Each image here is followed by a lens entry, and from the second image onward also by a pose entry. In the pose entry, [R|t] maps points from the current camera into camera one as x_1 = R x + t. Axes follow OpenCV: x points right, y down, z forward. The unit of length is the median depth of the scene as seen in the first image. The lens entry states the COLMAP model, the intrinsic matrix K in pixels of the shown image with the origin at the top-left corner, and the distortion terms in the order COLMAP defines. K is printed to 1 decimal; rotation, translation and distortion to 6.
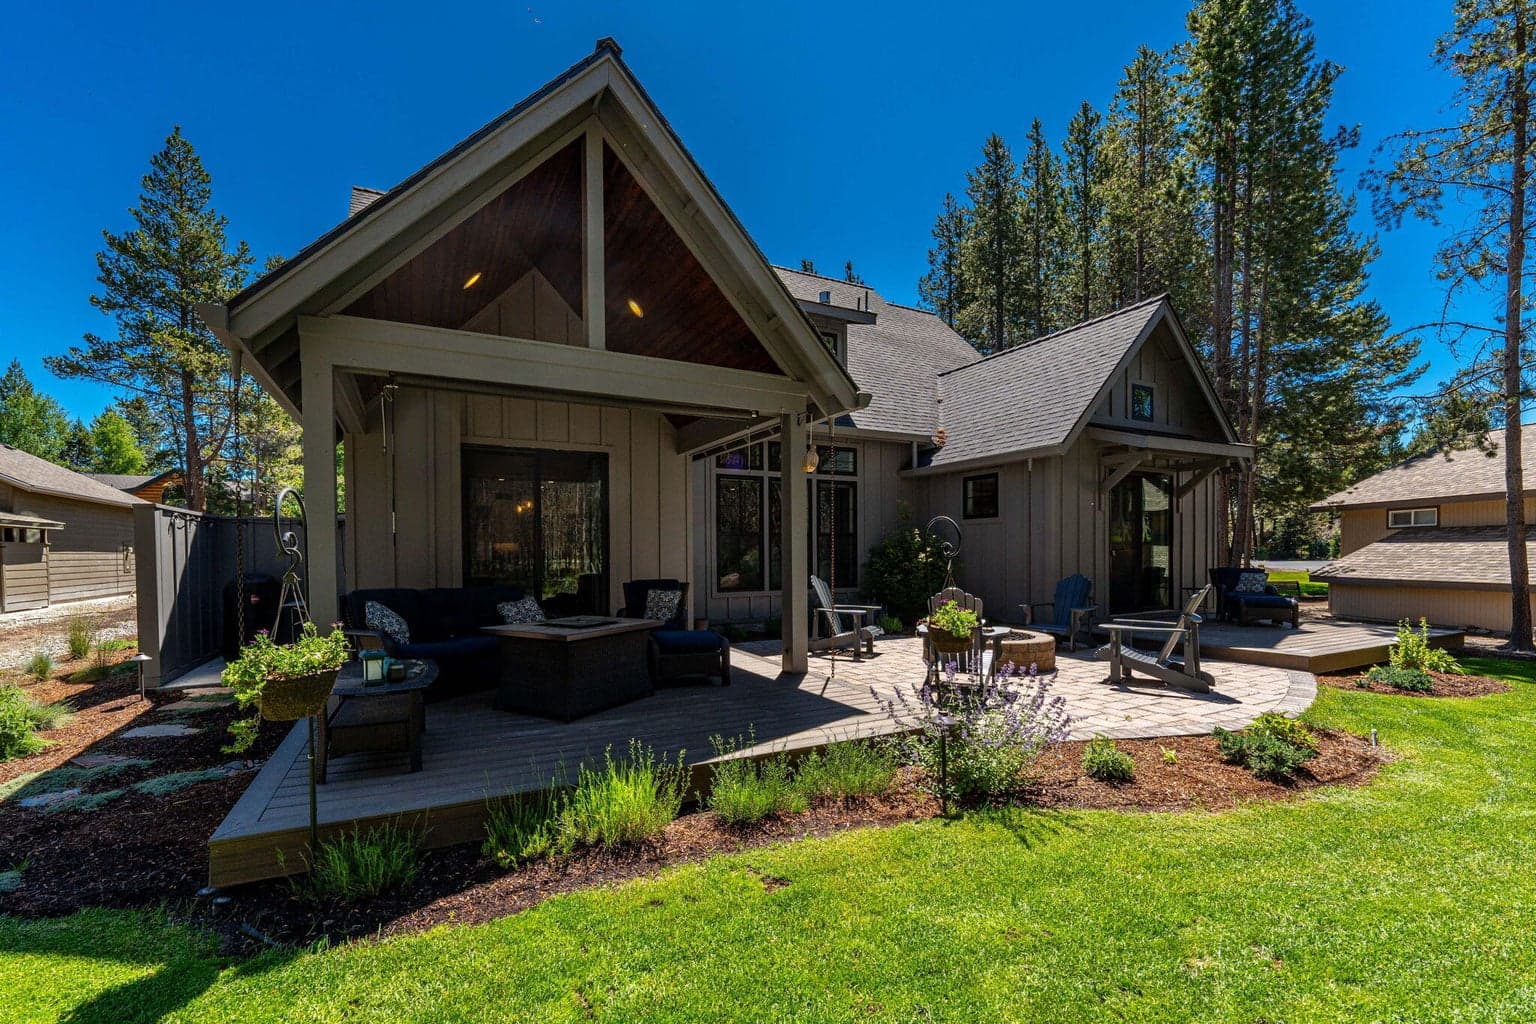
lens RADIAL K [[658.9, 0, 767.9], [0, 658.9, 569.6], [0, 0, 1]] dist [-0.009821, -0.000226]
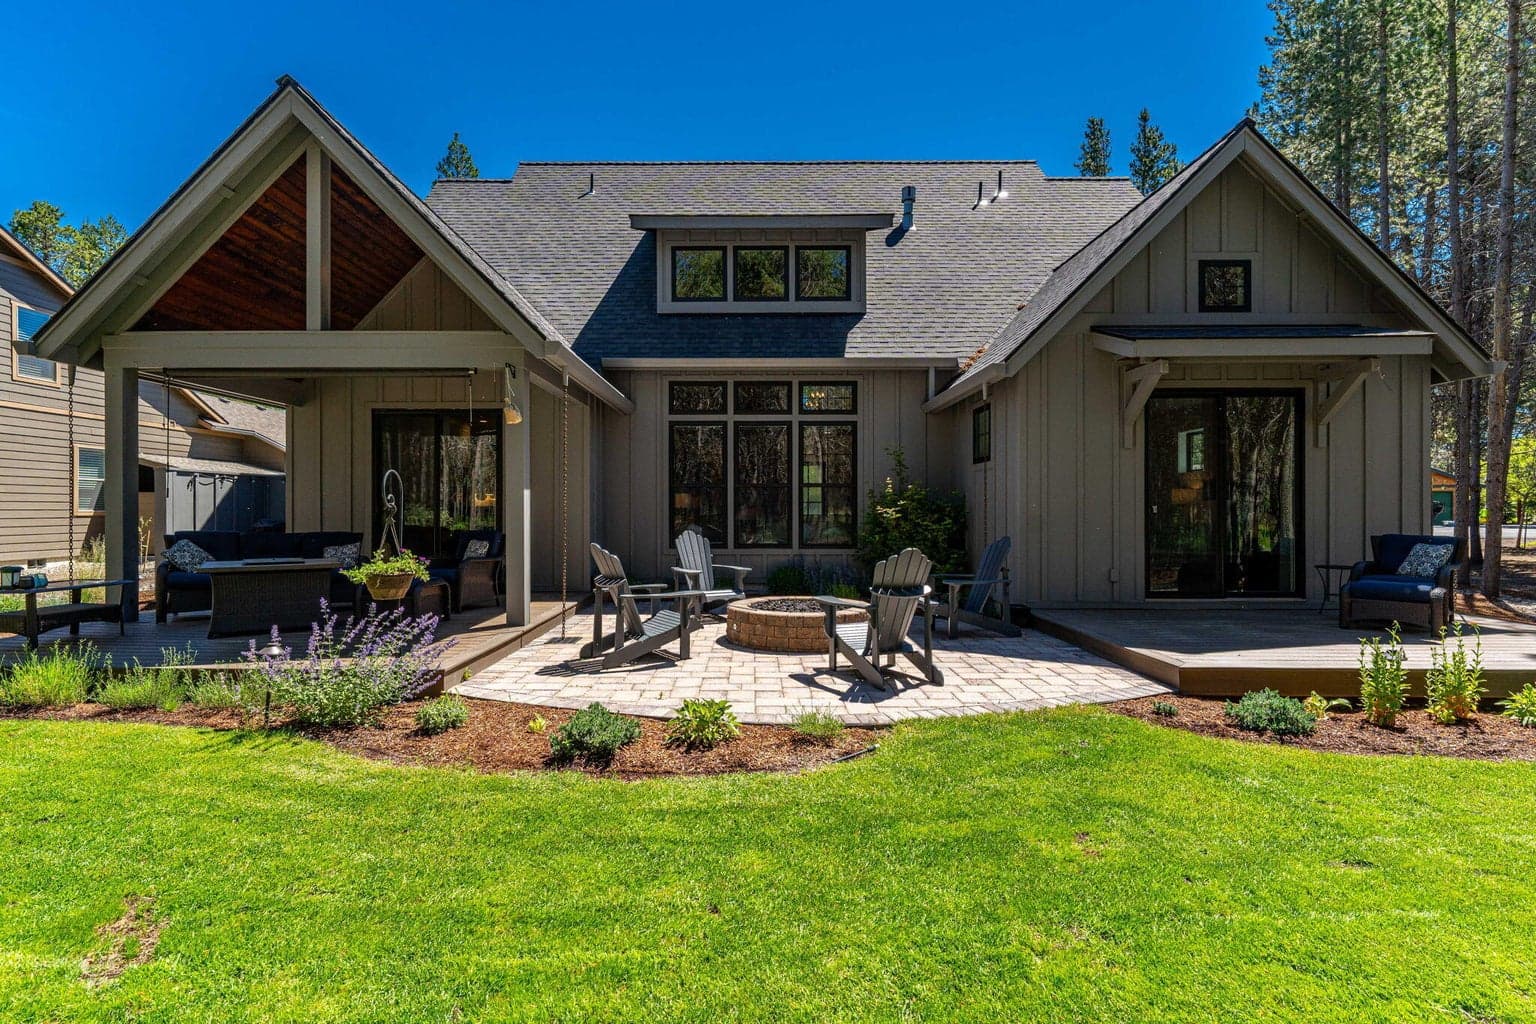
lens RADIAL K [[790.0, 0, 768.0], [0, 790.0, 512.0], [0, 0, 1]] dist [-0.006618, -0.000795]
pose [[0.889678, 0.006611, -0.456540, 0.922408], [-0.014299, 0.999808, -0.013386, -0.002876], [0.456364, 0.018437, 0.889602, 0.102198]]
